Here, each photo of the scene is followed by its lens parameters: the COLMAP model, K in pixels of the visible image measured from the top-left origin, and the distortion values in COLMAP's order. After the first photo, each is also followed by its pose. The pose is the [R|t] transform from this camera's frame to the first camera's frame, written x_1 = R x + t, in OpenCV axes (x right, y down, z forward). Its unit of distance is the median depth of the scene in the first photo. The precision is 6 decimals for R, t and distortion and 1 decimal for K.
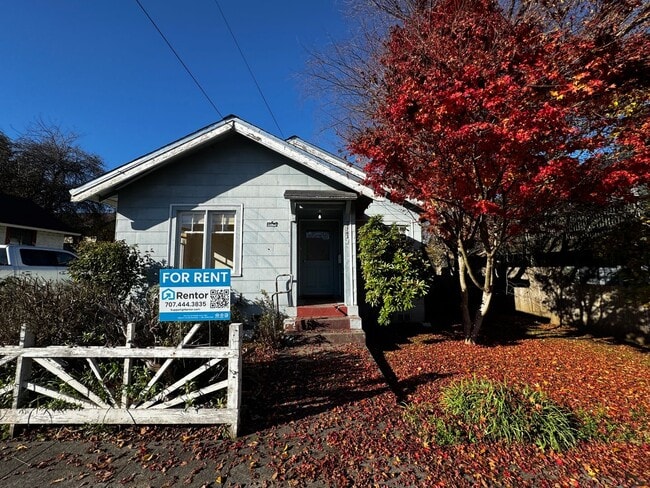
lens RADIAL K [[259.0, 0, 324.8], [0, 259.0, 245.6], [0, 0, 1]] dist [0.002988, 0.000368]
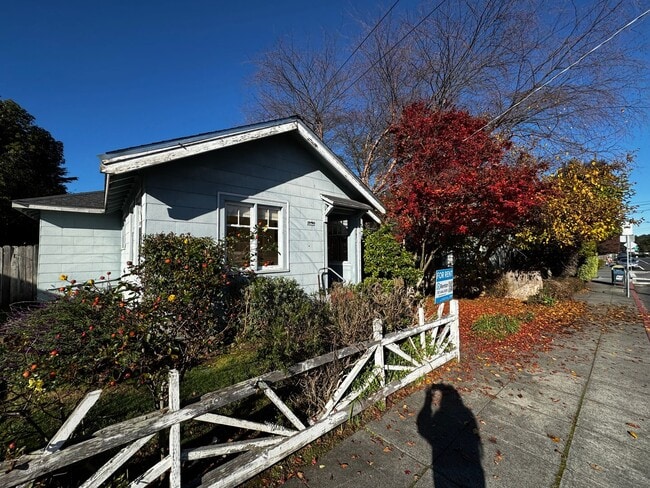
lens RADIAL K [[259.0, 0, 325.0], [0, 259.0, 241.9], [0, 0, 1]] dist [0.002988, 0.000368]
pose [[0.767767, 0.024237, 0.640271, -0.865046], [-0.043839, 0.998930, 0.014754, -0.021612], [-0.639228, -0.039396, 0.768007, 0.108825]]
